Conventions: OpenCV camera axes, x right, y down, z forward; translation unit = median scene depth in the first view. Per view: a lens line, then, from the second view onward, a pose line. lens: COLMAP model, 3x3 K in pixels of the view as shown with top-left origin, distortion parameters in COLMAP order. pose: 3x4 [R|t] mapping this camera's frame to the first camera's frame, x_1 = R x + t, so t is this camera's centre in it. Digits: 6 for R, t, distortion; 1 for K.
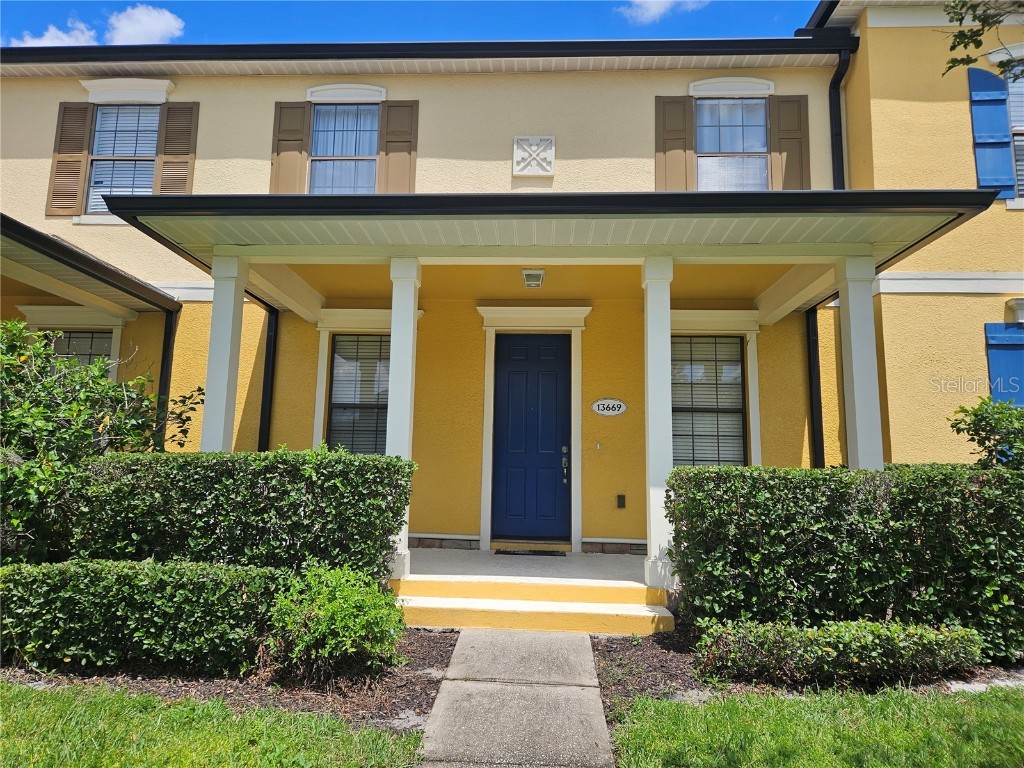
lens RADIAL K [[693.2, 0, 506.0], [0, 693.2, 382.0], [0, 0, 1]] dist [0.070820, -0.062477]
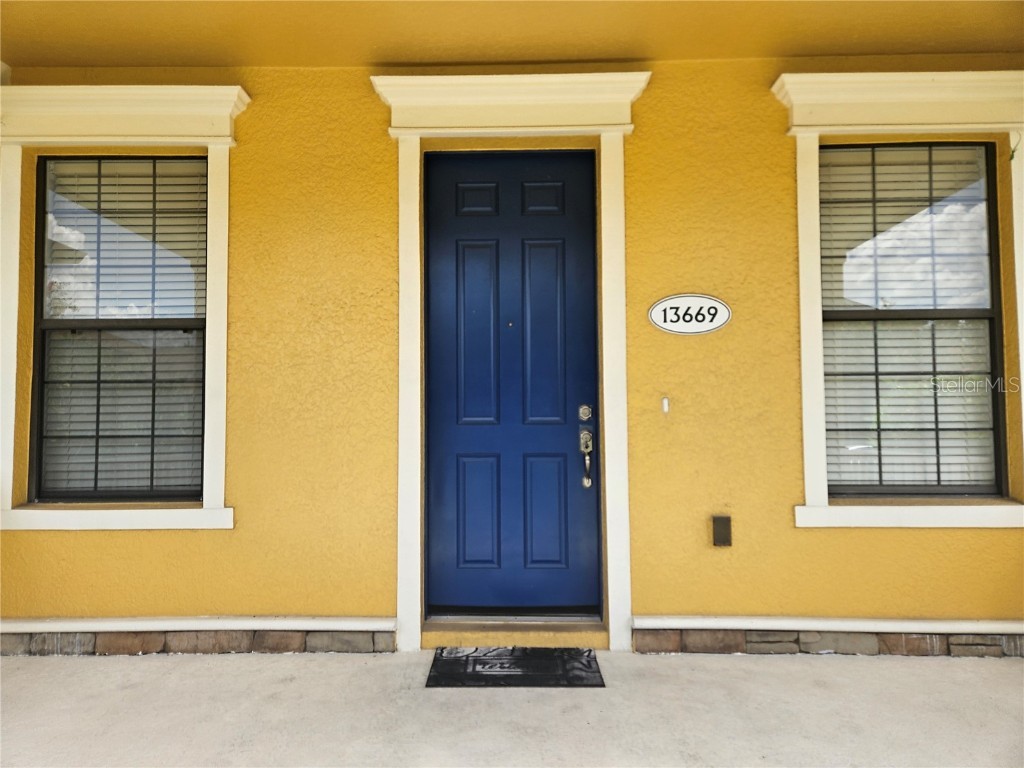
lens RADIAL K [[693.2, 0, 506.0], [0, 693.2, 382.0], [0, 0, 1]] dist [0.070820, -0.062477]
pose [[0.998797, -0.026073, 0.041527, 0.022093], [0.021880, 0.994905, 0.098412, 0.046043], [-0.043882, -0.097385, 0.994279, 0.794819]]
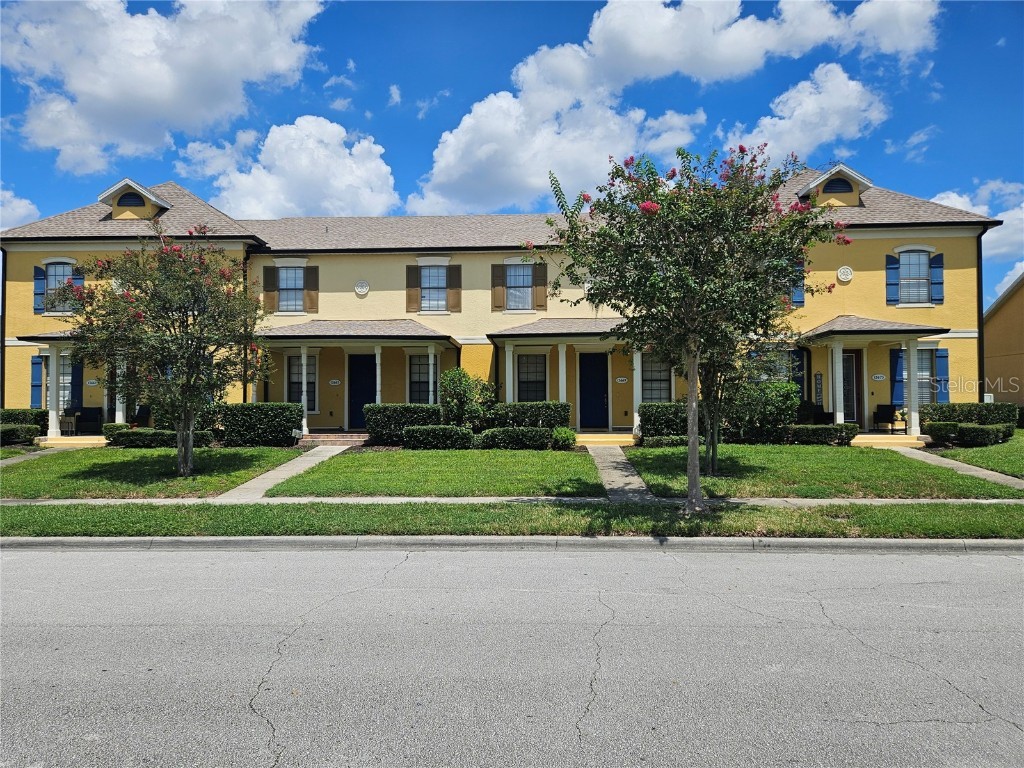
lens RADIAL K [[705.9, 0, 509.2], [0, 705.9, 386.5], [0, 0, 1]] dist [0.069113, -0.057438]
pose [[0.999653, -0.026163, 0.003197, -0.436642], [0.025625, 0.993080, 0.114613, -0.385425], [-0.006174, -0.114491, 0.993405, -2.541759]]
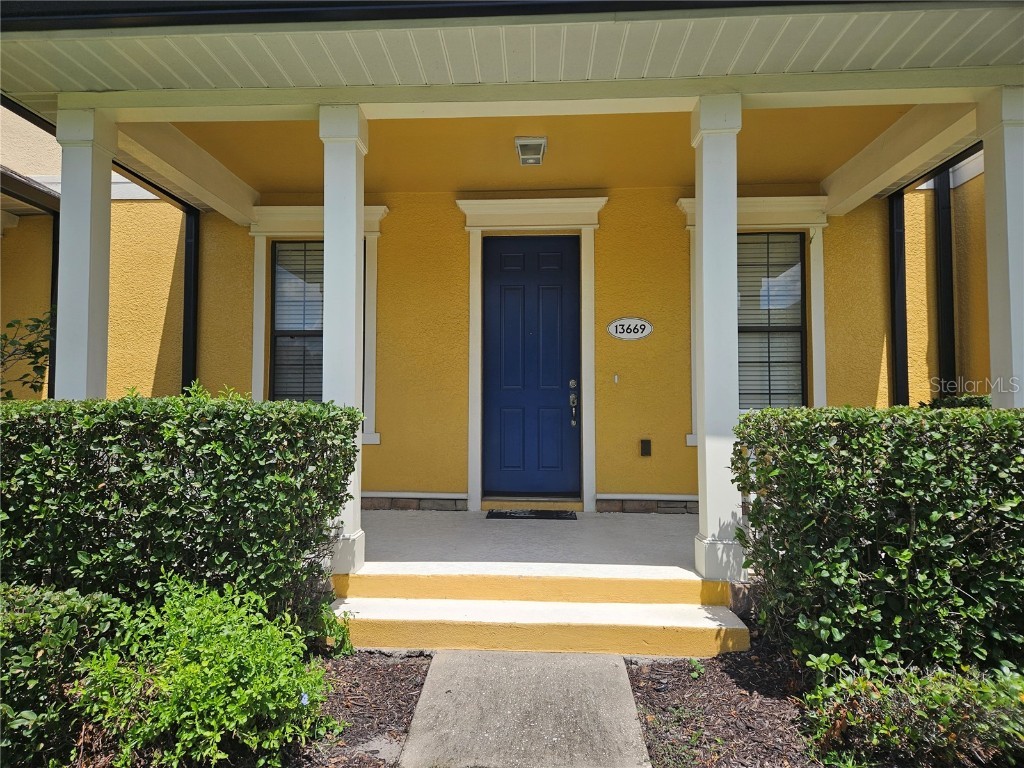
lens RADIAL K [[693.2, 0, 506.0], [0, 693.2, 382.0], [0, 0, 1]] dist [0.070820, -0.062477]
pose [[0.999797, -0.019544, 0.004934, 0.006396], [0.018975, 0.995130, 0.096724, 0.024773], [-0.006800, -0.096611, 0.995299, 0.305886]]
